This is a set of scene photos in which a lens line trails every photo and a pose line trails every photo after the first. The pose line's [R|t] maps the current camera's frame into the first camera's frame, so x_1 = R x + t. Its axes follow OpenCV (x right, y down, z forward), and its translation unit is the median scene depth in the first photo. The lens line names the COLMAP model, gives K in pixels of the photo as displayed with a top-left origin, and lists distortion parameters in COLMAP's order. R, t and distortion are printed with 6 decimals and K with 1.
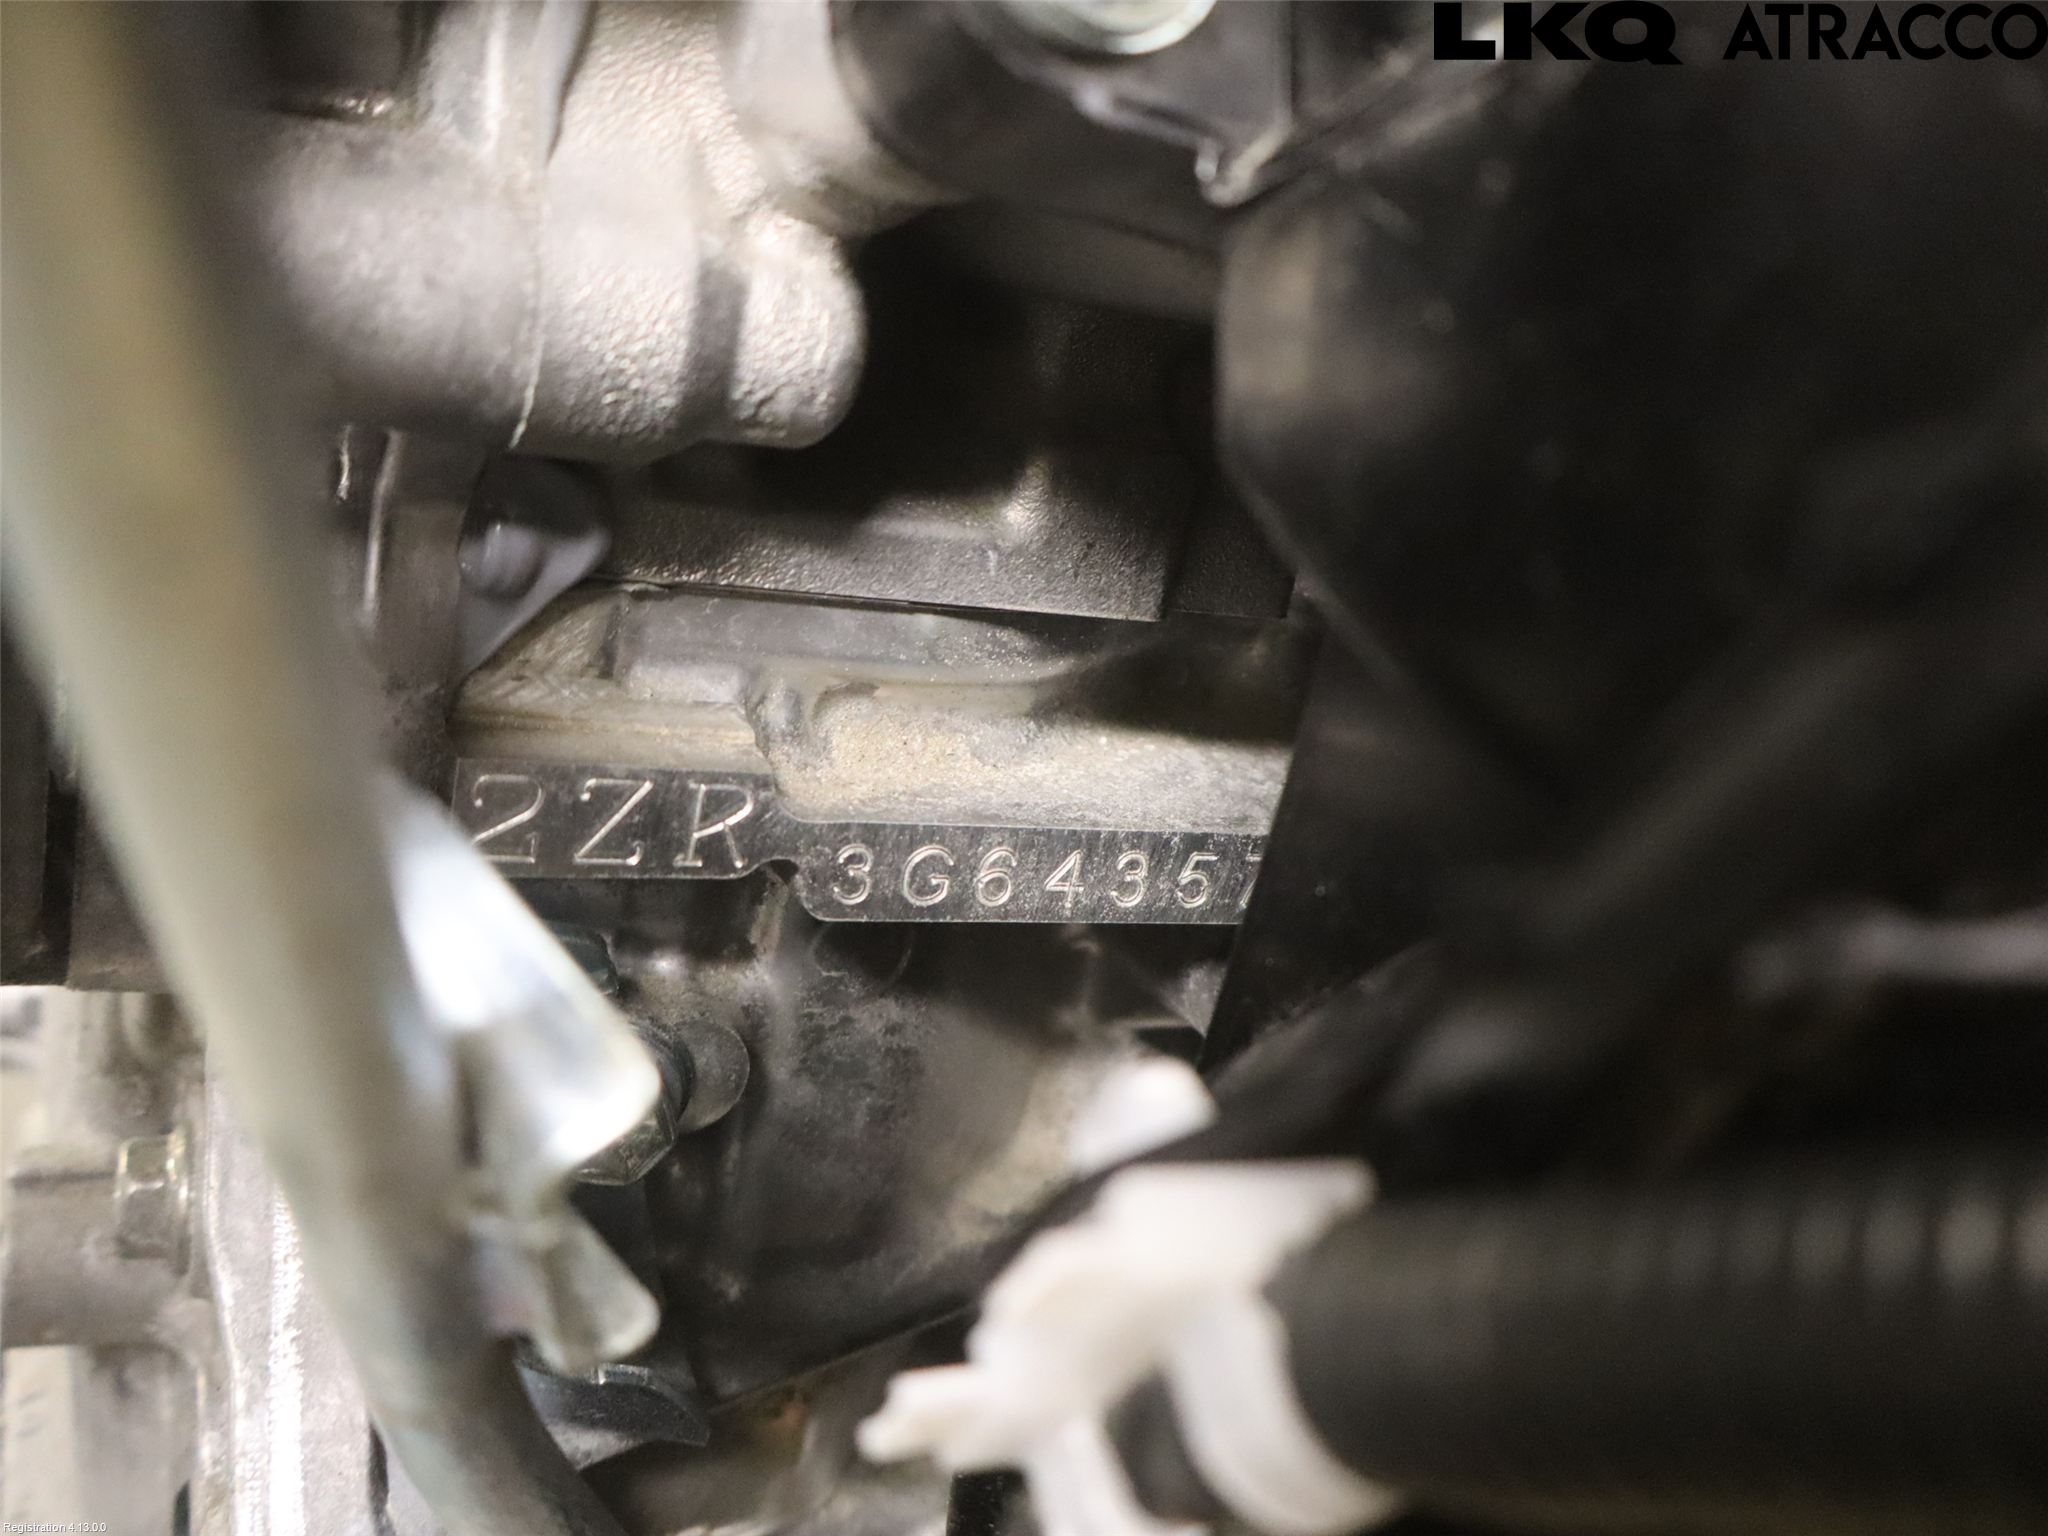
lens RADIAL K [[1937.8, 0, 1024.0], [0, 1937.8, 768.0], [0, 0, 1]] dist [0.004932, 0.003399]
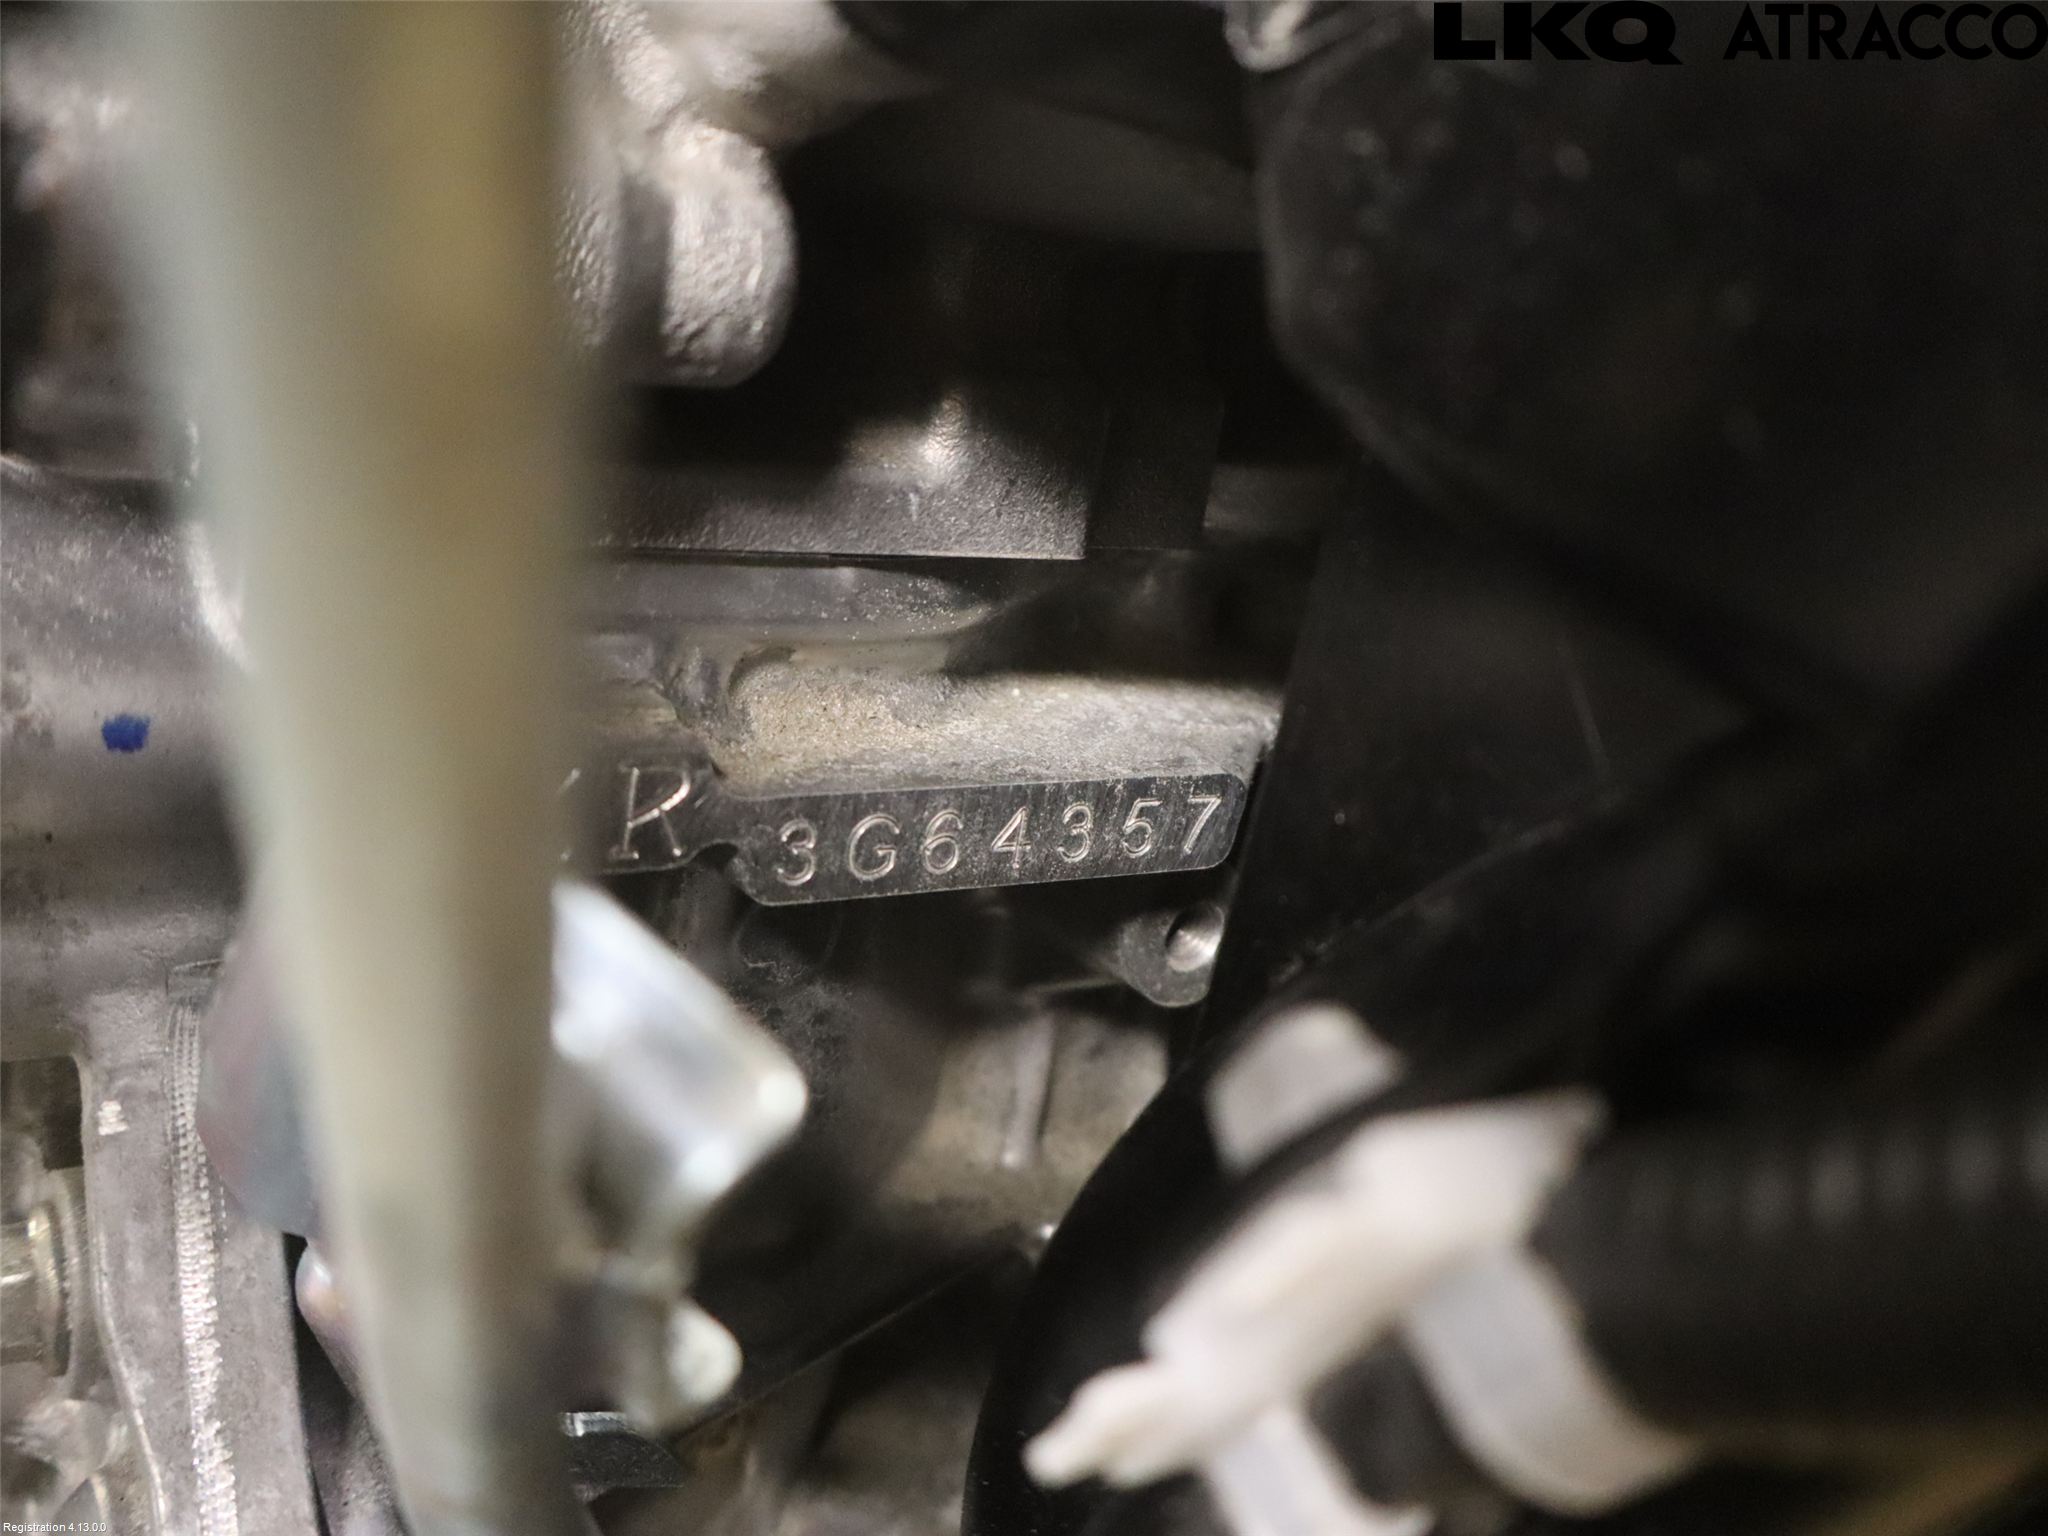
lens RADIAL K [[1937.8, 0, 1024.0], [0, 1937.8, 768.0], [0, 0, 1]] dist [0.004932, 0.003399]
pose [[0.986789, -0.085971, 0.137316, -0.104214], [0.084369, 0.996282, 0.017460, 0.007617], [-0.138307, -0.005644, 0.990373, 0.070143]]
